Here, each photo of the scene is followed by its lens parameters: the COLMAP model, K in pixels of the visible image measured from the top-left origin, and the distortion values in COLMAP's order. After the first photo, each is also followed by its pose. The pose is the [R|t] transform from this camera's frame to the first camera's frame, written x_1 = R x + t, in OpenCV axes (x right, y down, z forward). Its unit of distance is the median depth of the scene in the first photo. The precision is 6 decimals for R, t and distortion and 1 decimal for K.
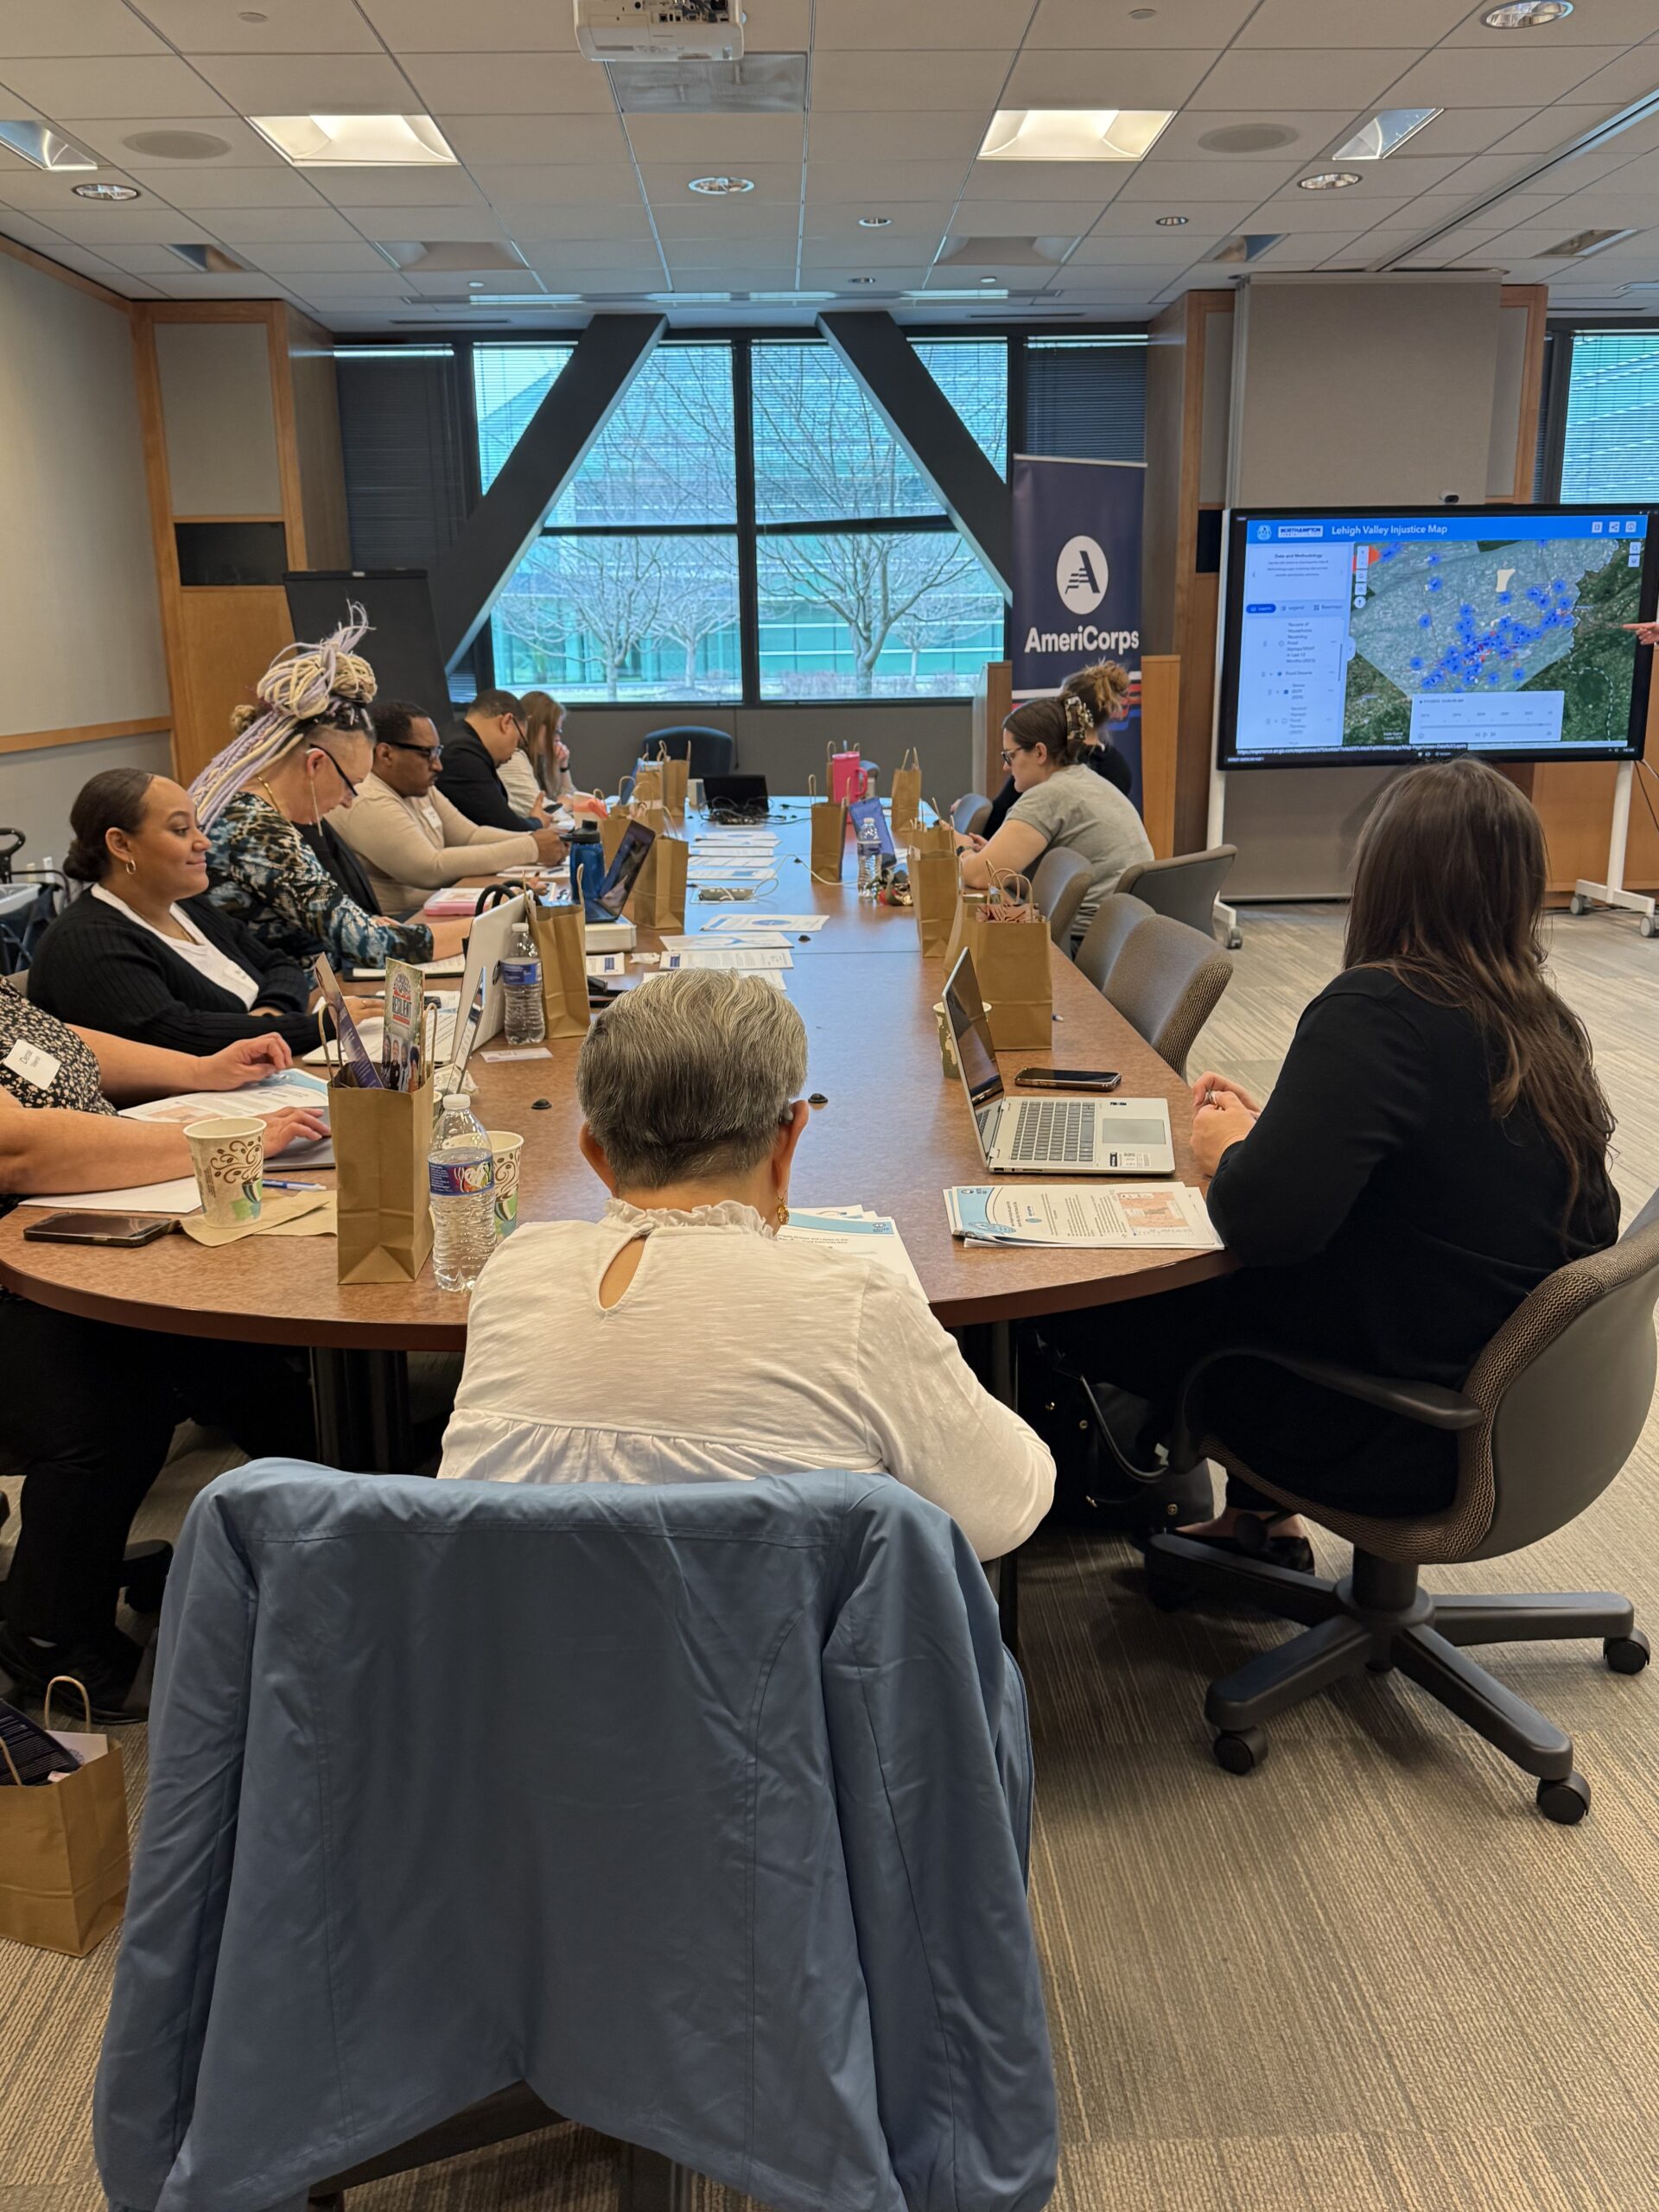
lens RADIAL K [[1895.6, 0, 710.6], [0, 1895.6, 1154.3], [0, 0, 1]] dist [0.058211, -0.094661]
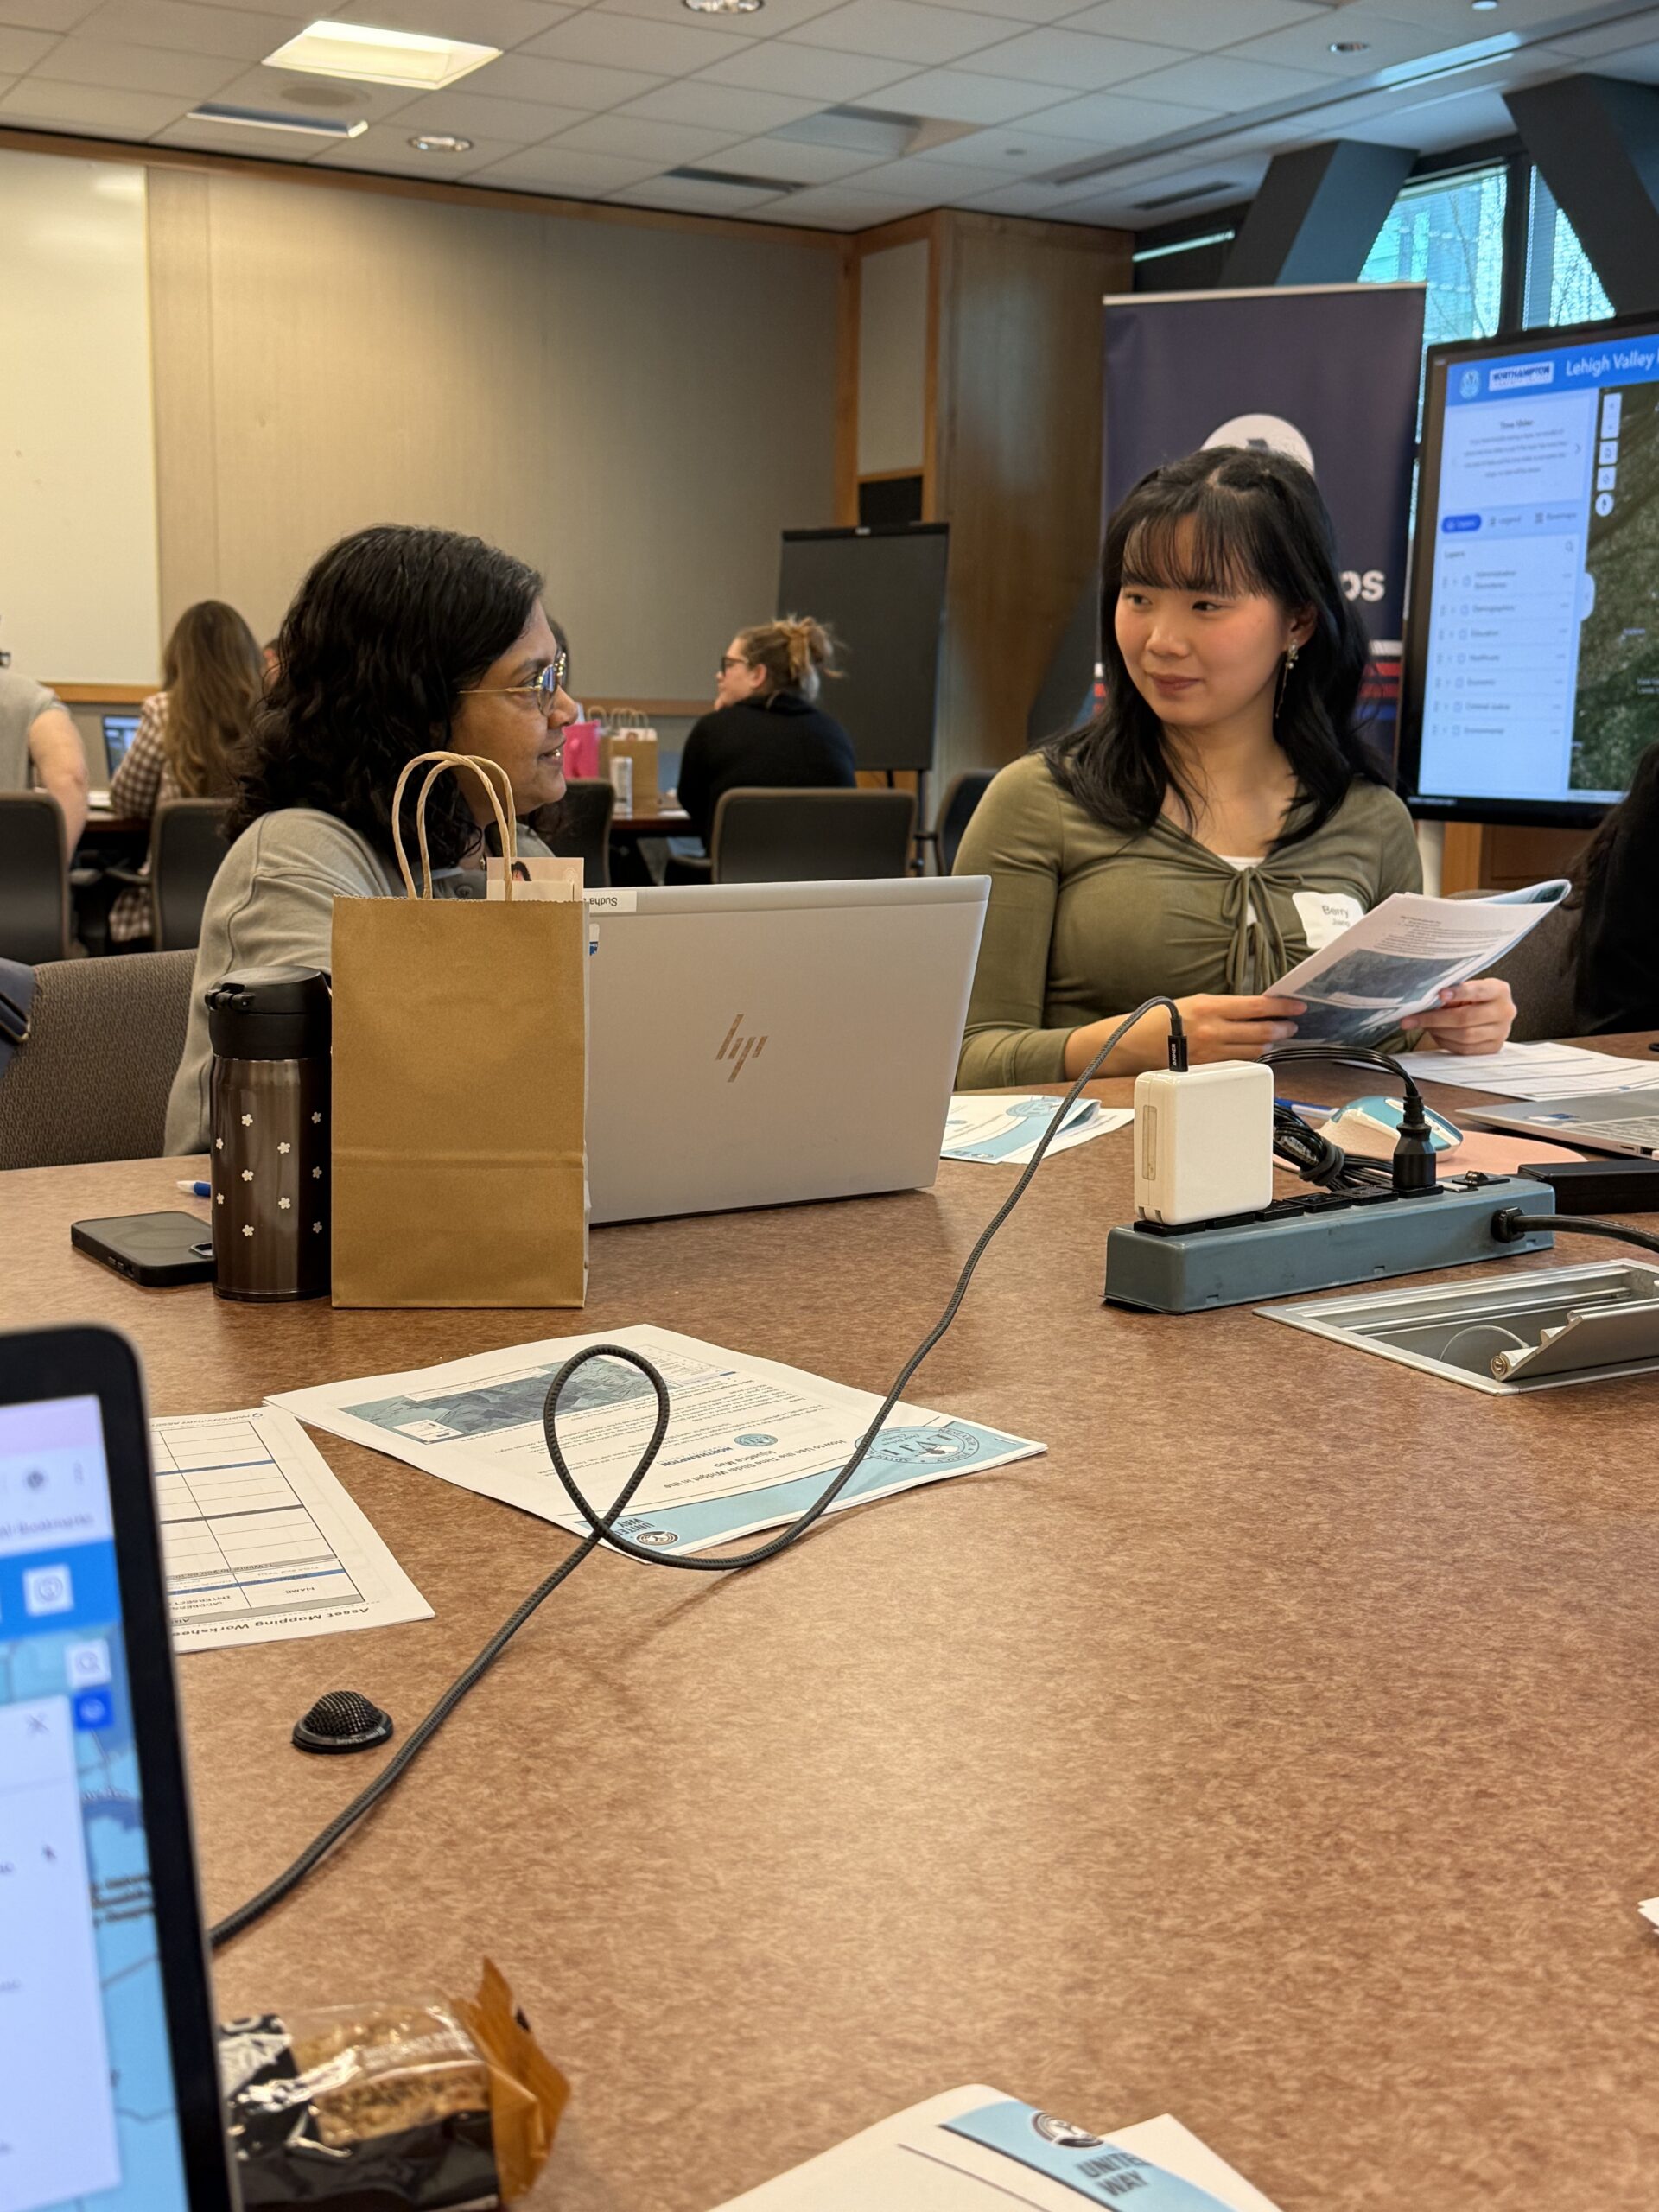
lens RADIAL K [[2539.3, 0, 814.7], [0, 2539.3, 1149.3], [0, 0, 1]] dist [0.086790, 0.000000]
pose [[0.465171, 0.178647, -0.867007, 0.862711], [-0.259559, 0.963902, 0.059352, -0.110649], [0.846312, 0.197431, 0.494749, 0.519843]]
